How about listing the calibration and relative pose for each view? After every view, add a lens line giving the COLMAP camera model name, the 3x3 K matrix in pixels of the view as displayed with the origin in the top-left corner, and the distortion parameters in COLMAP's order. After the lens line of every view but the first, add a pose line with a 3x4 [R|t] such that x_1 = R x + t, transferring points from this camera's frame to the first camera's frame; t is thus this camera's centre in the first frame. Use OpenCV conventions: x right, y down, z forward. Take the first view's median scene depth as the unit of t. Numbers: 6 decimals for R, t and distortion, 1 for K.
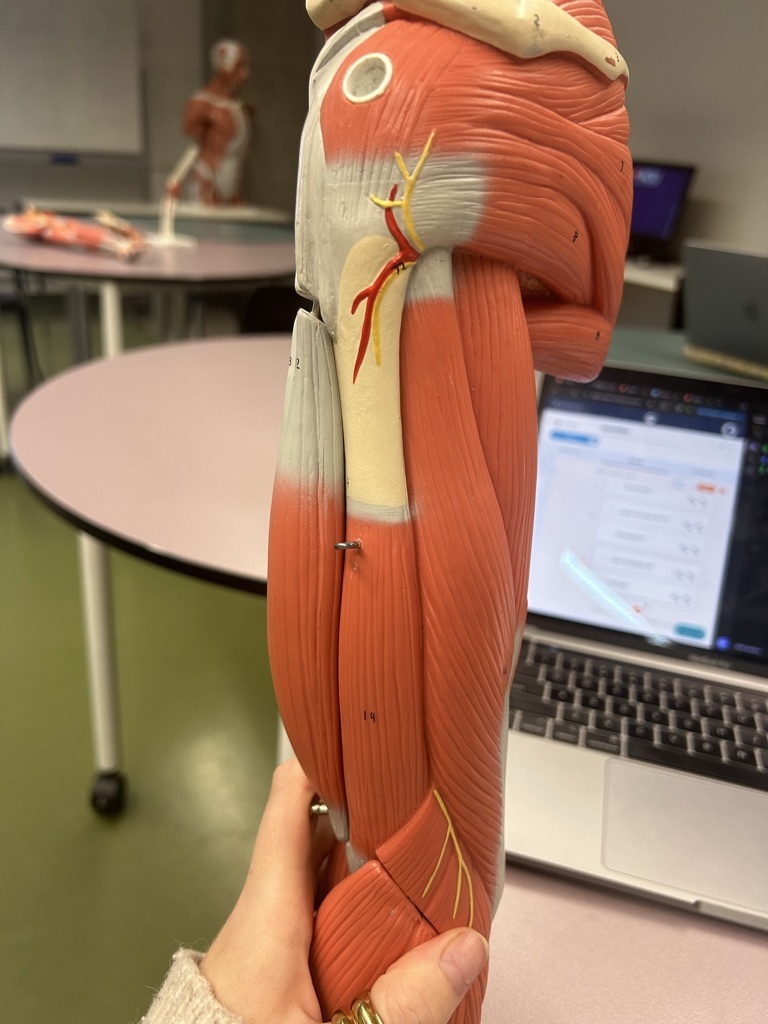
lens RADIAL K [[787.1, 0, 382.2], [0, 787.1, 514.3], [0, 0, 1]] dist [0.007809, -0.011140]
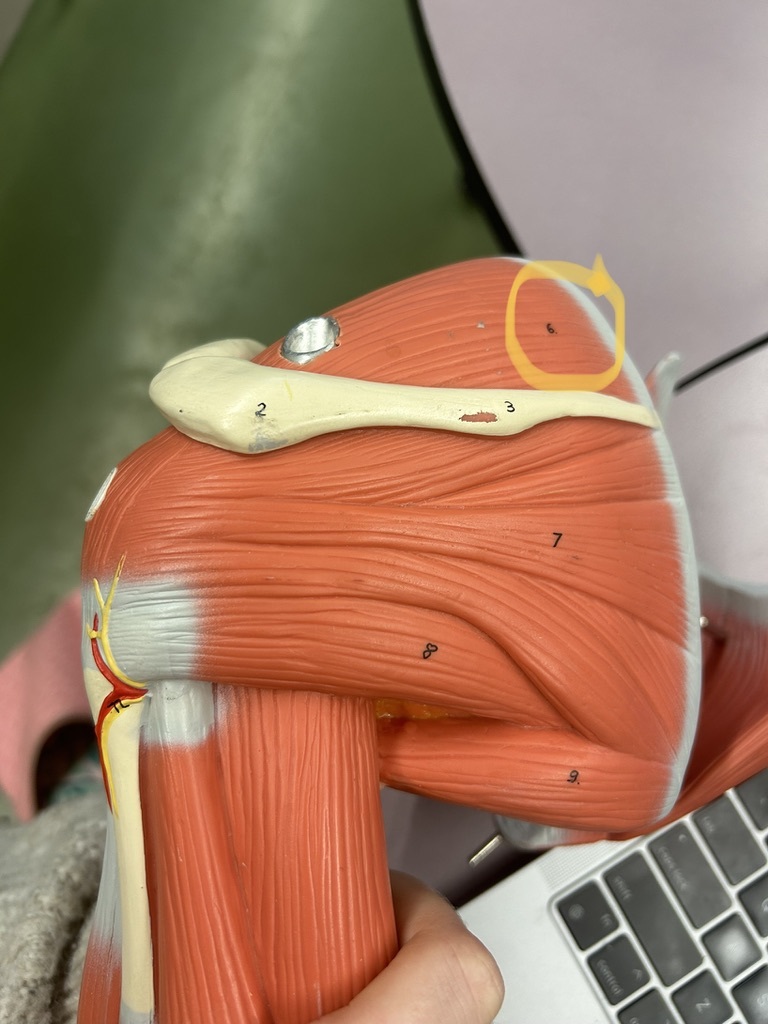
lens RADIAL K [[809.6, 0, 383.7], [0, 809.6, 507.8], [0, 0, 1]] dist [0.005347, -0.137730]
pose [[0.822218, -0.048933, -0.567065, 0.724302], [-0.133360, 0.952001, -0.275515, -0.314603], [0.553329, 0.302158, 0.776227, 0.448673]]
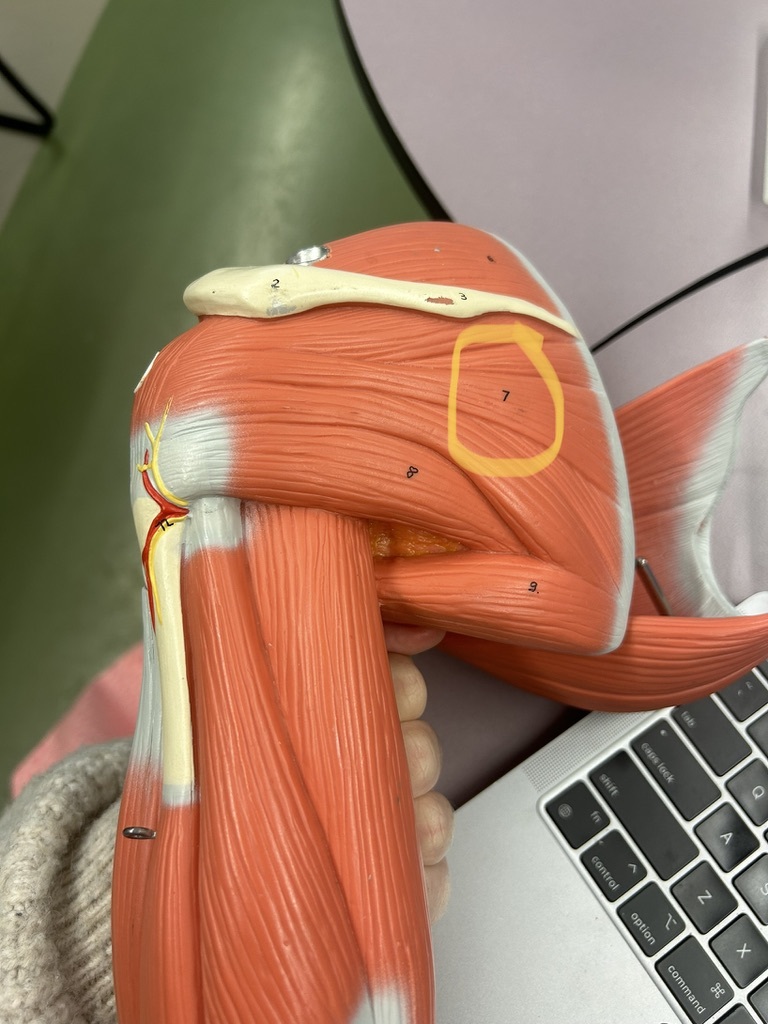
lens RADIAL K [[782.4, 0, 383.8], [0, 782.4, 517.8], [0, 0, 1]] dist [0.043013, -0.076783]
pose [[0.840945, -0.163809, -0.515731, 0.772002], [-0.076367, 0.907613, -0.412804, 0.069589], [0.535705, 0.386530, 0.750743, 0.398720]]
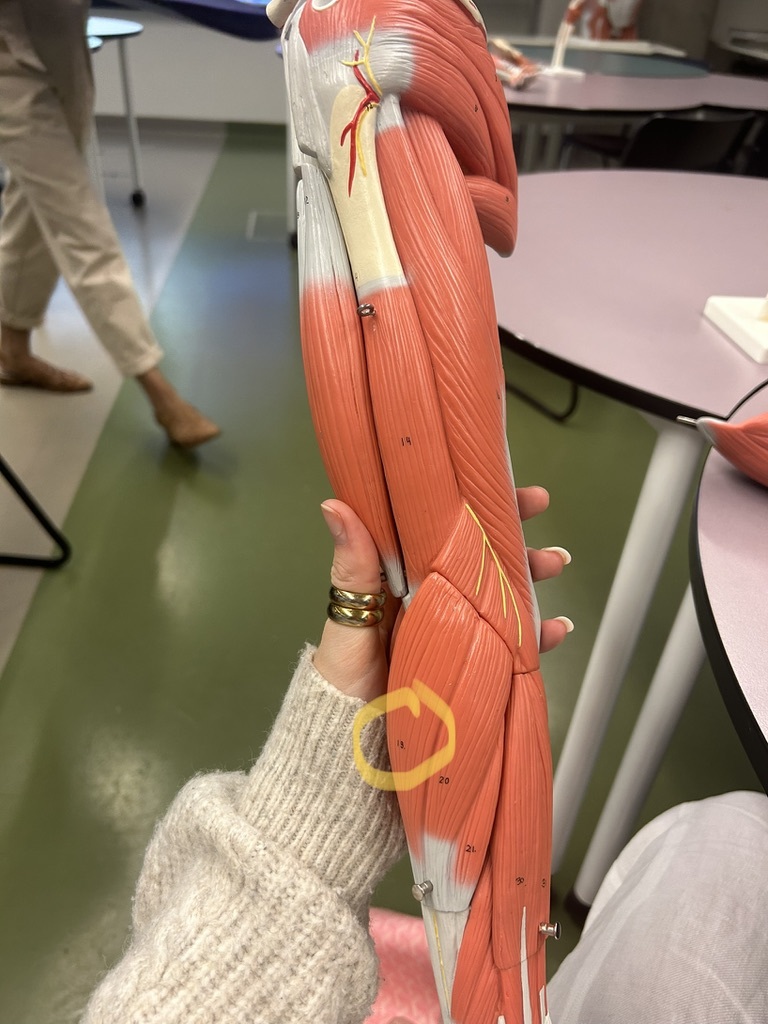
lens RADIAL K [[773.8, 0, 383.7], [0, 773.8, 513.9], [0, 0, 1]] dist [0.055732, -0.105353]
pose [[0.977790, -0.183898, 0.100538, -0.241801], [0.201851, 0.955402, -0.215553, 0.756703], [-0.056414, 0.231060, 0.971303, -0.266476]]
